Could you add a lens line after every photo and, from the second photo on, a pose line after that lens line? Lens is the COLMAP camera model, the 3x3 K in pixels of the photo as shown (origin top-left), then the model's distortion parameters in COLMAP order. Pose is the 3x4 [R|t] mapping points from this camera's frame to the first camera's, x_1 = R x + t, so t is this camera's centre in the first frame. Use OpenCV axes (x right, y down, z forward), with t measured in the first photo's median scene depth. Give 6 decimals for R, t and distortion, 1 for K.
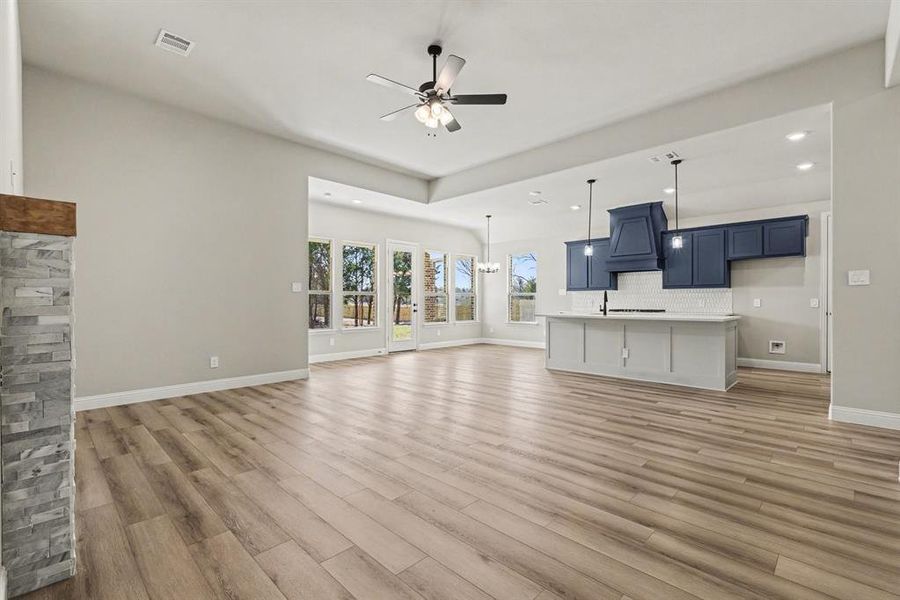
lens RADIAL K [[397.1, 0, 450.4], [0, 397.1, 303.2], [0, 0, 1]] dist [0.004407, 0.000718]
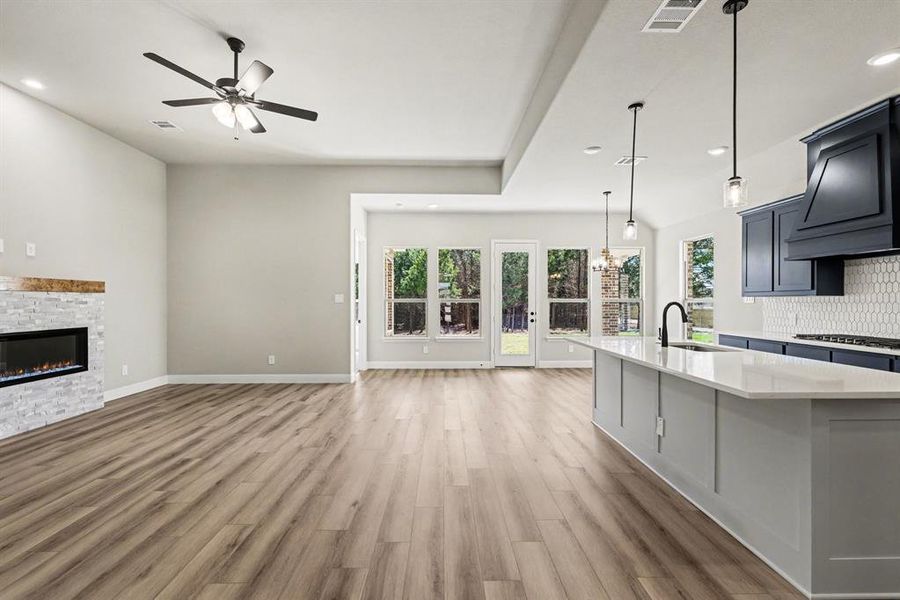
lens RADIAL K [[397.1, 0, 450.2], [0, 397.1, 304.0], [0, 0, 1]] dist [0.004407, 0.000718]
pose [[0.710481, 0.007723, -0.703674, 0.469128], [-0.003065, 0.999964, 0.007880, -0.027474], [0.703709, -0.003442, 0.710480, 0.345141]]
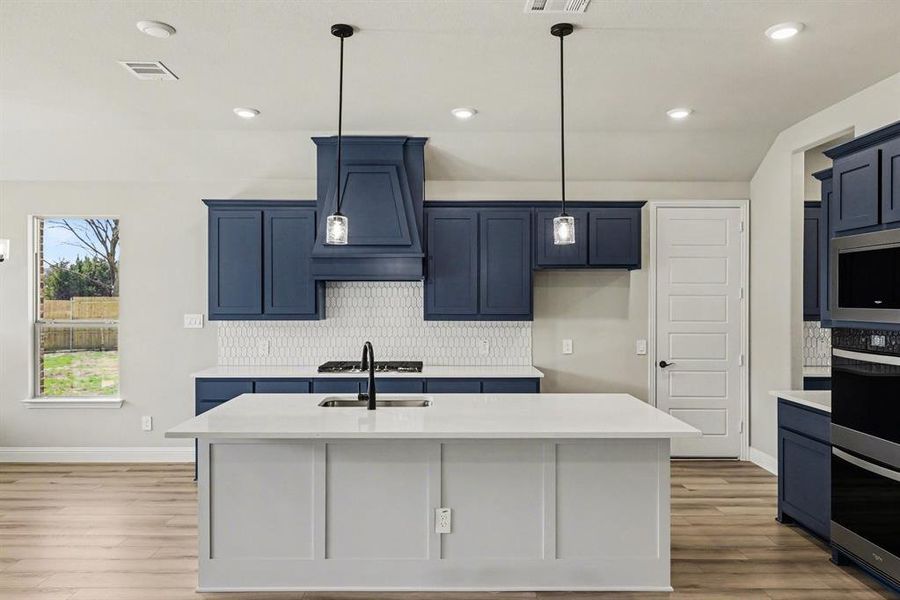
lens RADIAL K [[593.3, 0, 440.3], [0, 593.3, 305.4], [0, 0, 1]] dist [-0.003006, -0.004064]
pose [[0.712287, -0.003832, 0.701878, 0.042808], [-0.000712, 0.999981, 0.006182, -0.058855], [-0.701888, -0.004903, 0.712271, 0.475420]]
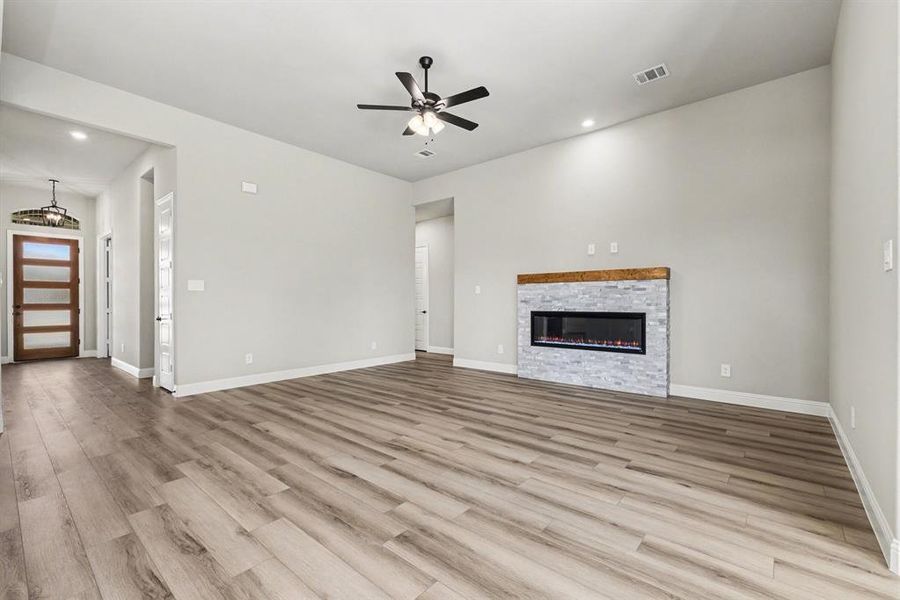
lens RADIAL K [[397.1, 0, 452.0], [0, 397.1, 298.7], [0, 0, 1]] dist [0.004407, 0.000718]
pose [[-0.997888, 0.001987, -0.064923, -0.016842], [0.002189, 0.999993, -0.003046, -0.006351], [0.064916, -0.003181, -0.997886, 1.013256]]
